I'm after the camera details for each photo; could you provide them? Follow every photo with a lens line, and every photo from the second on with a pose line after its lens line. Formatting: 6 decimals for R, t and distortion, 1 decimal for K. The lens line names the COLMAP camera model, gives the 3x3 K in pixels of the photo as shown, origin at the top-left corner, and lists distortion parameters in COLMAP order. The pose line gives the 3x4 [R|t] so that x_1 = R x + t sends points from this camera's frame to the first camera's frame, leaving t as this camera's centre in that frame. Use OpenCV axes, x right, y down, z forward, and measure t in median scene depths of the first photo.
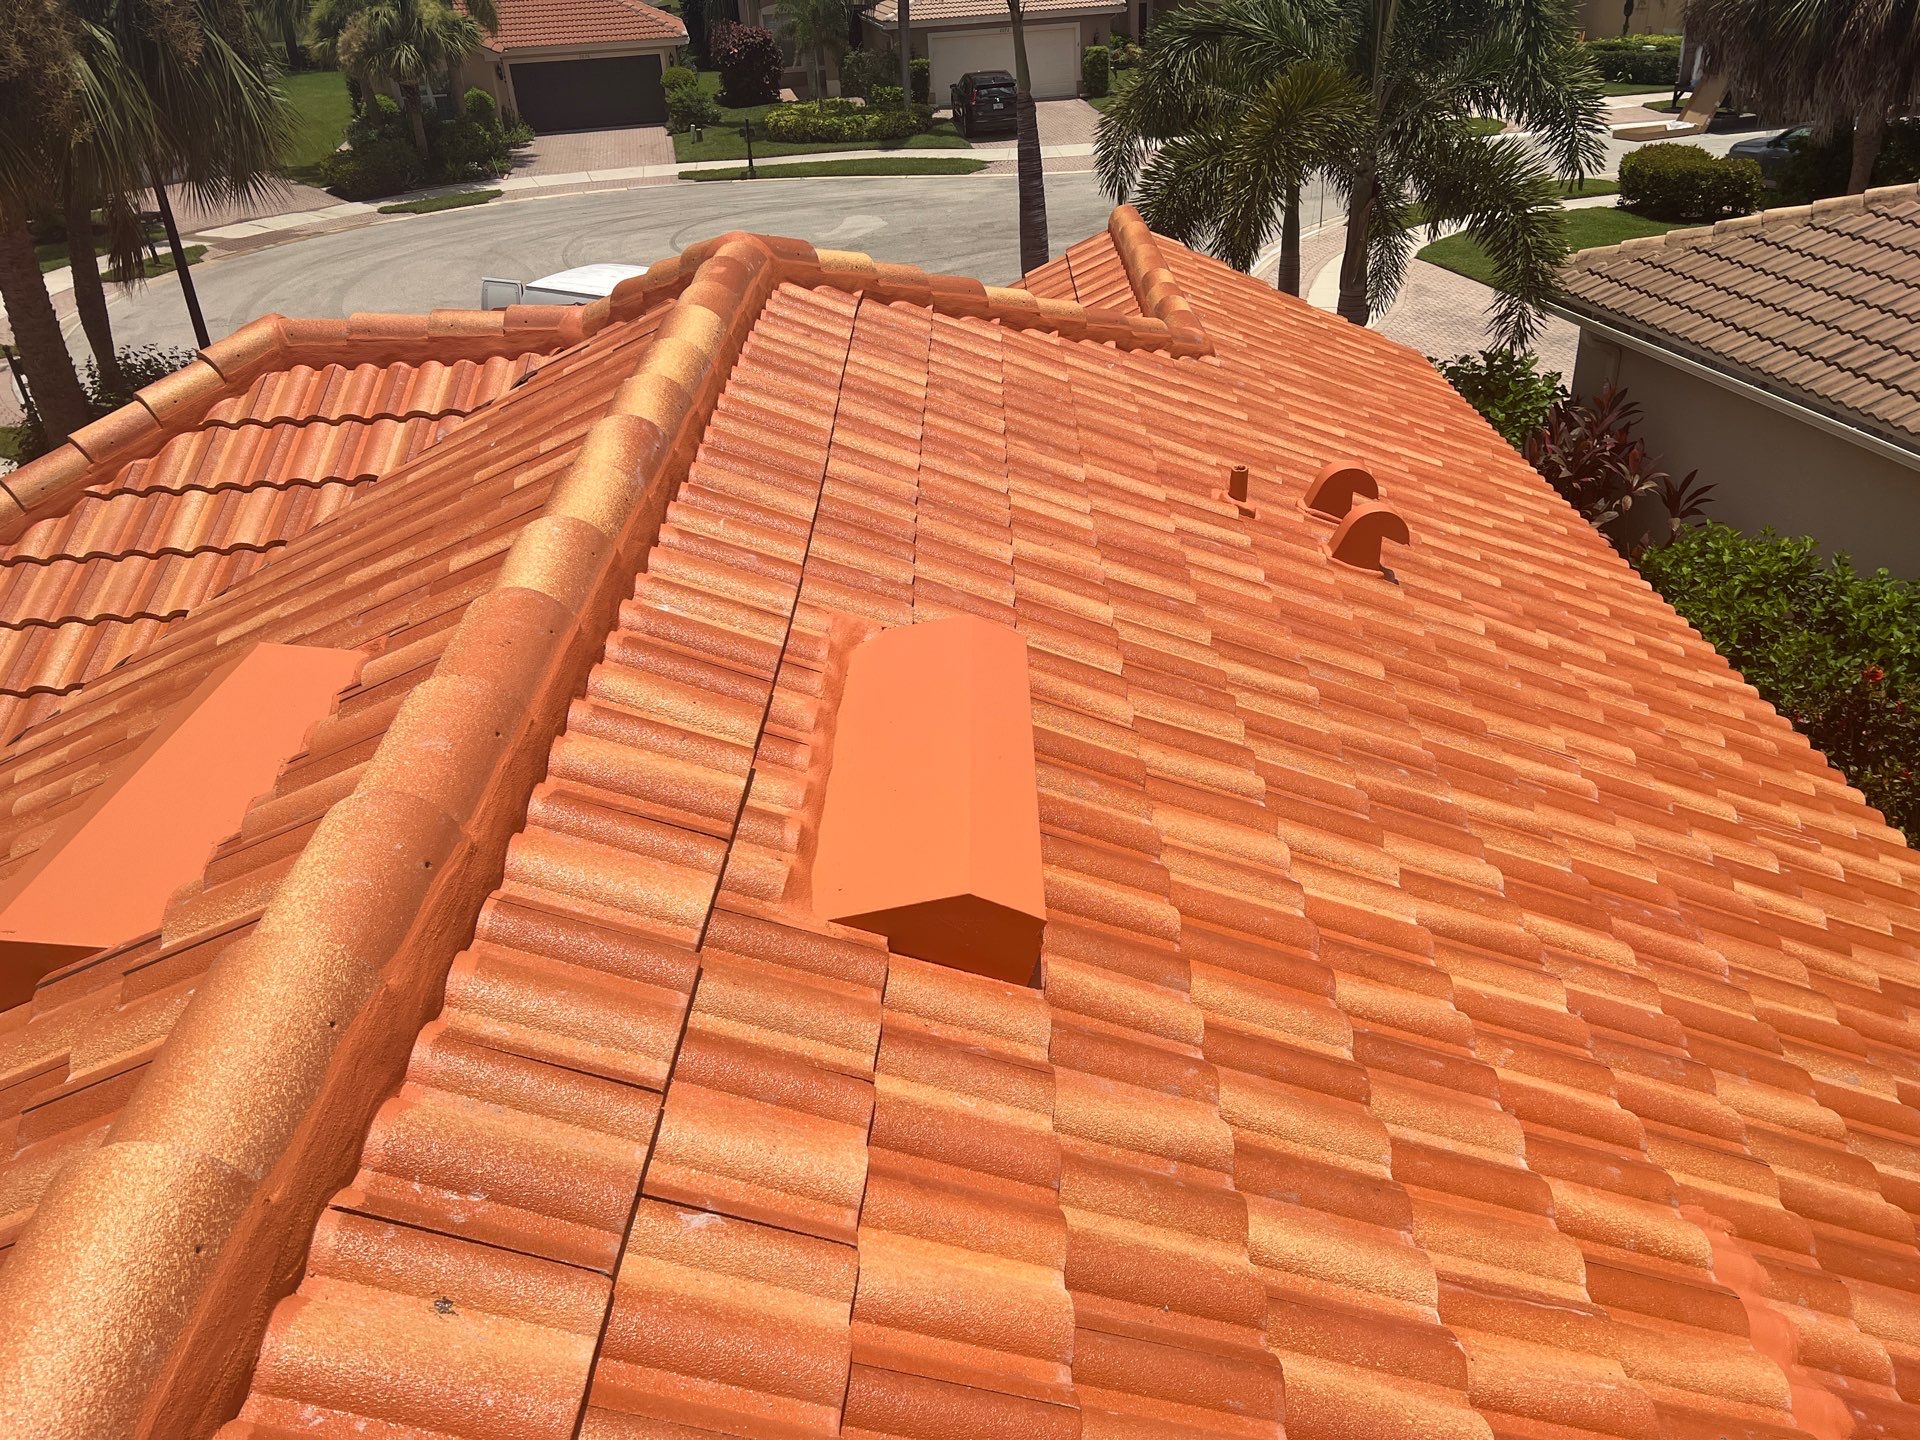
lens RADIAL K [[1439.5, 0, 968.8], [0, 1439.5, 720.3], [0, 0, 1]] dist [0.057570, -0.071896]
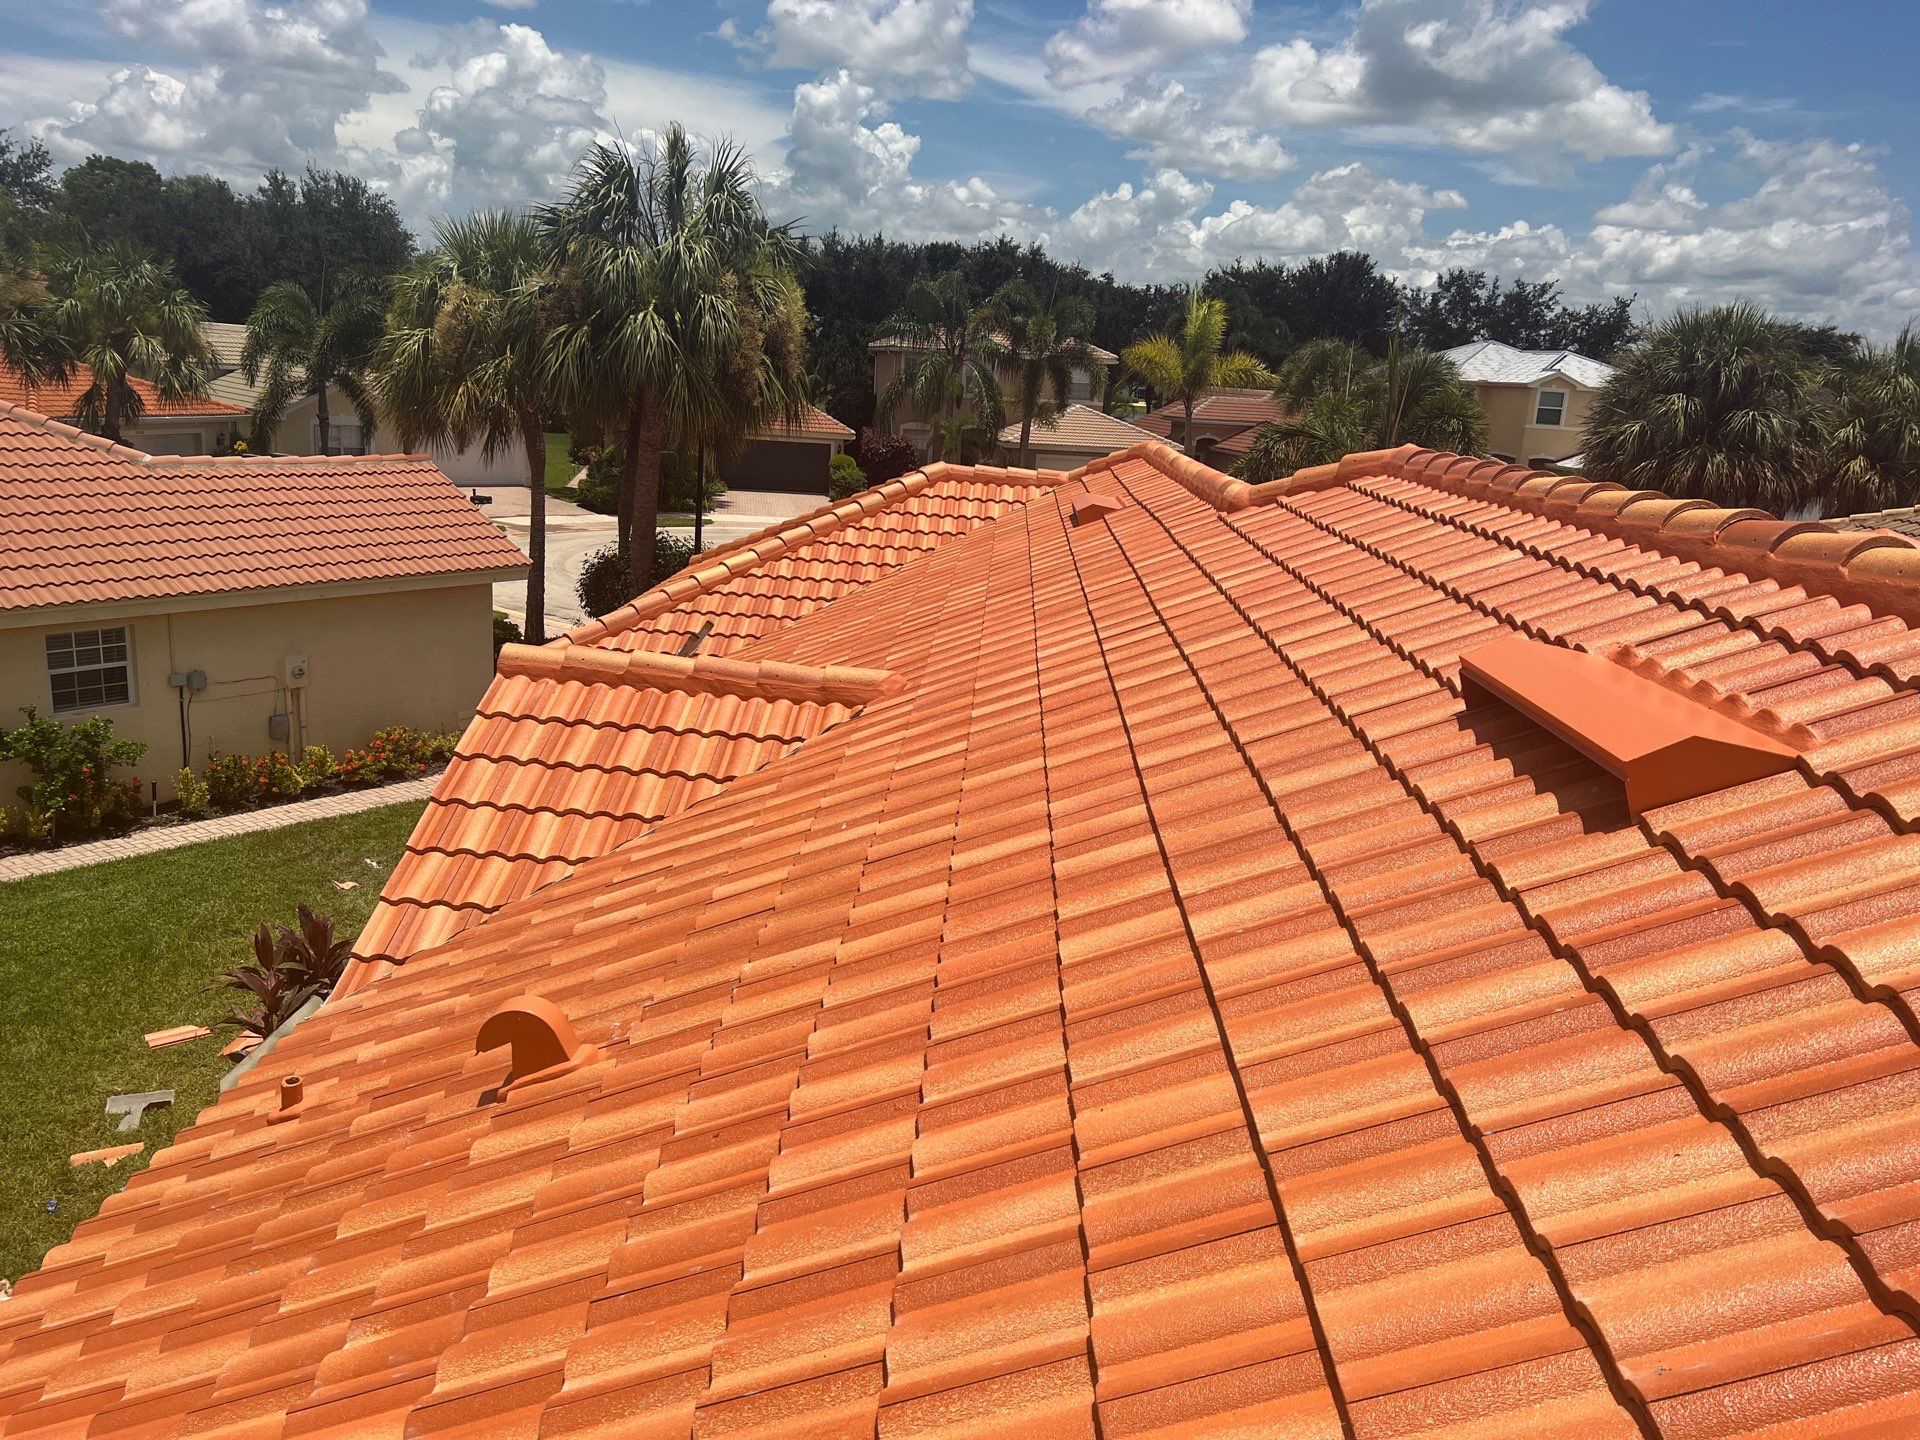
lens RADIAL K [[1439.5, 0, 962.1], [0, 1439.5, 729.3], [0, 0, 1]] dist [0.057570, -0.071896]
pose [[0.992917, 0.118419, -0.009653, -0.381026], [-0.116693, 0.956712, -0.266616, 0.849420], [-0.022338, 0.265854, 0.963754, -1.315045]]
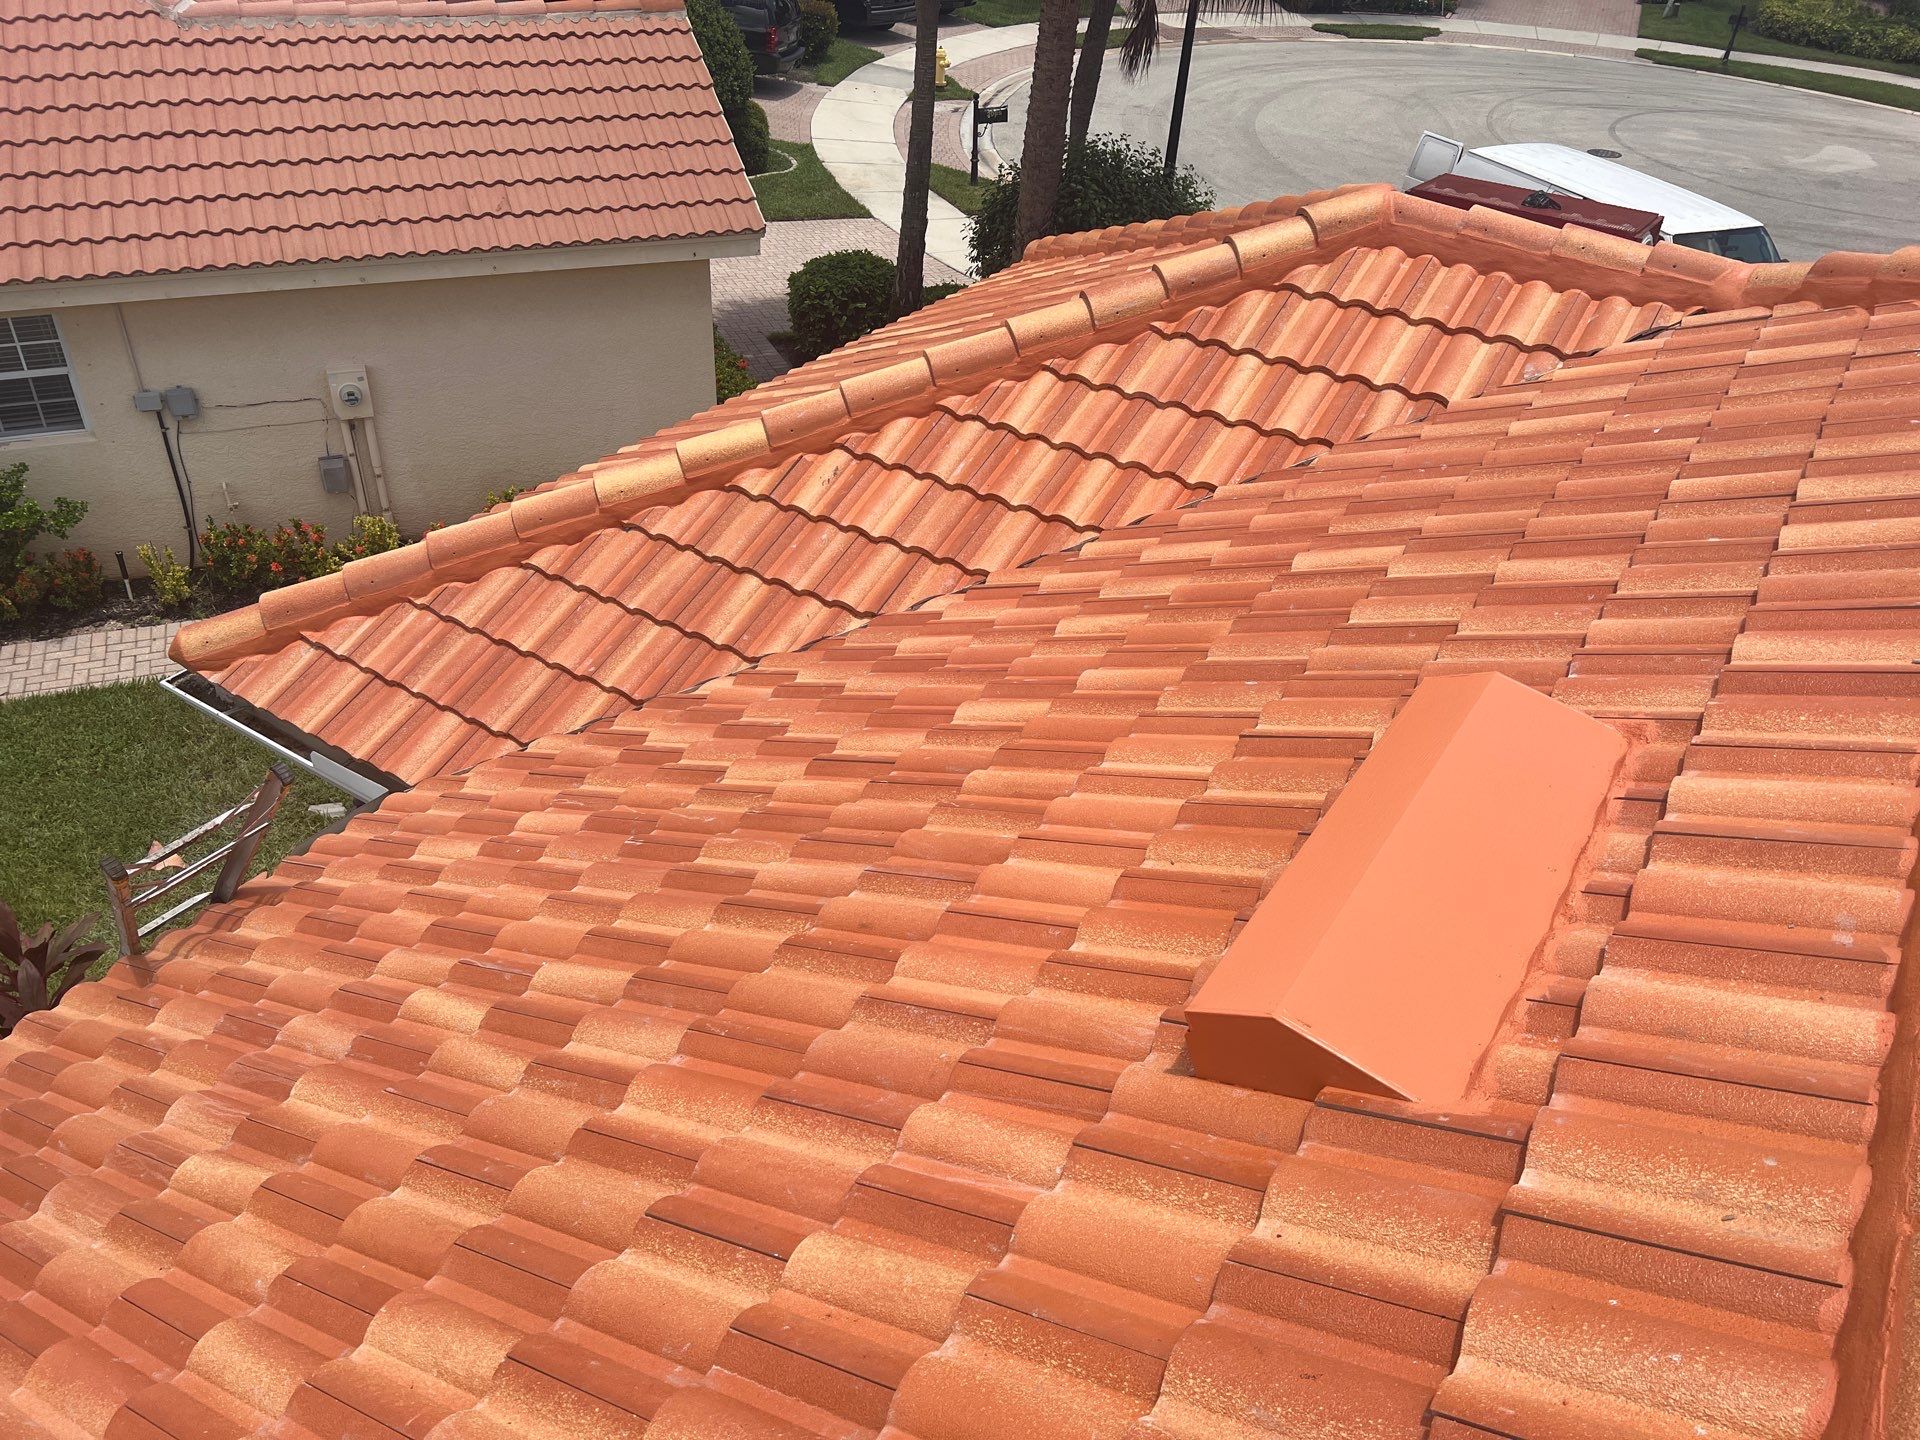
lens RADIAL K [[1439.5, 0, 963.8], [0, 1439.5, 718.3], [0, 0, 1]] dist [0.057570, -0.071896]
pose [[0.834291, 0.387570, -0.392108, -0.221722], [-0.348324, 0.921825, 0.170025, -0.034492], [0.427352, -0.005270, 0.904070, 0.066639]]
